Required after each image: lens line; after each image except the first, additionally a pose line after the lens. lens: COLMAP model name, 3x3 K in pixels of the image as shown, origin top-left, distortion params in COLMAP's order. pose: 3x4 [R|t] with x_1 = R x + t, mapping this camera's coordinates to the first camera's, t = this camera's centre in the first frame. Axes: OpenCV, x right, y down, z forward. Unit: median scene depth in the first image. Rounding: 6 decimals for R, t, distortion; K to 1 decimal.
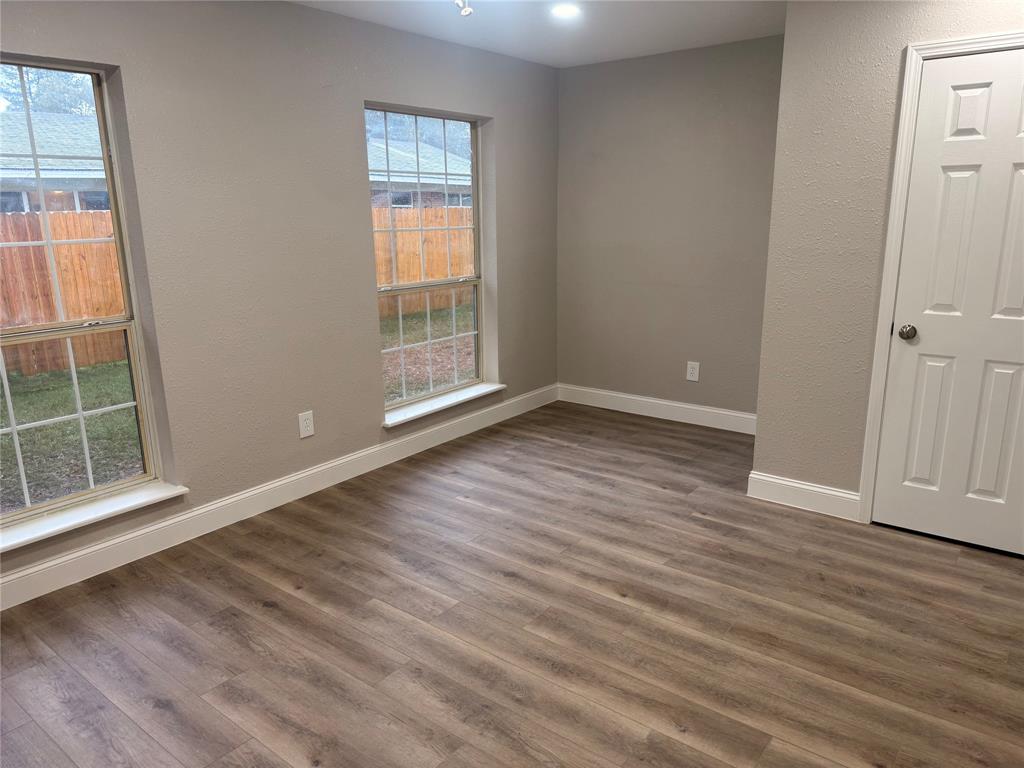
lens RADIAL K [[714.6, 0, 511.2], [0, 714.6, 387.2], [0, 0, 1]] dist [0.116806, -0.177958]
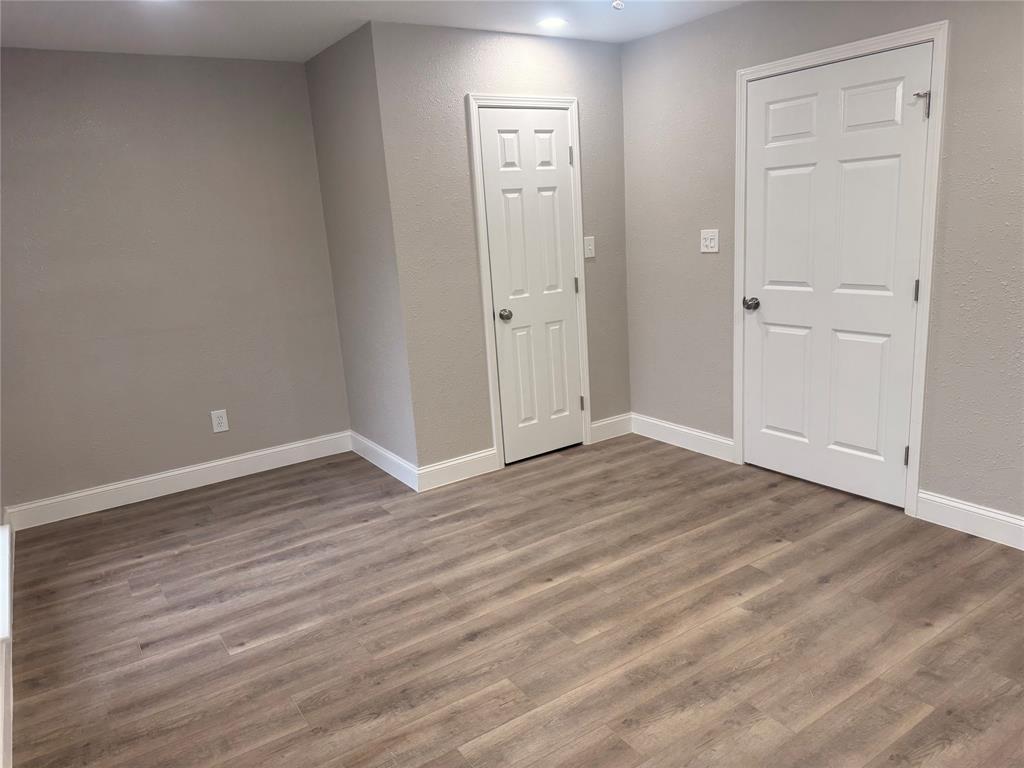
lens RADIAL K [[714.6, 0, 511.2], [0, 714.6, 387.2], [0, 0, 1]] dist [0.116806, -0.177958]
pose [[0.313742, -0.229839, 0.921271, -0.703128], [0.287594, 0.947687, 0.138488, -0.129819], [-0.904907, 0.221502, 0.363429, 0.553404]]
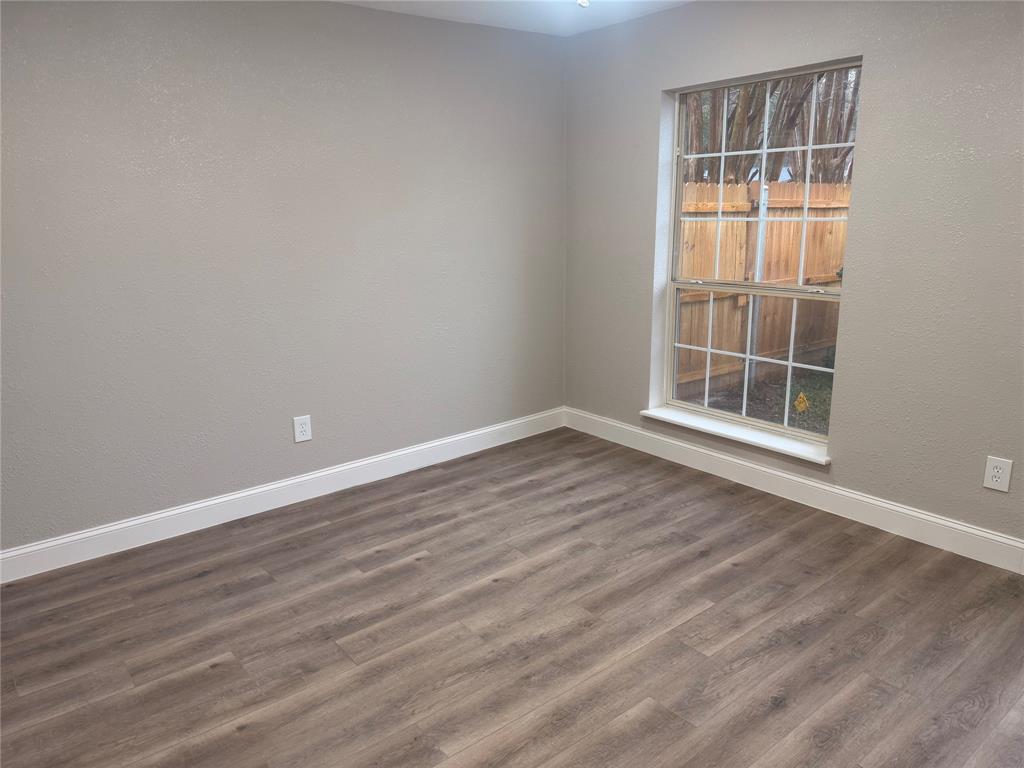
lens RADIAL K [[714.6, 0, 511.2], [0, 714.6, 387.2], [0, 0, 1]] dist [0.116806, -0.177958]
pose [[-0.228277, 0.260264, -0.938164, 0.642922], [-0.211117, 0.927447, 0.308661, -0.196644], [0.950431, 0.268523, -0.156768, 0.749899]]
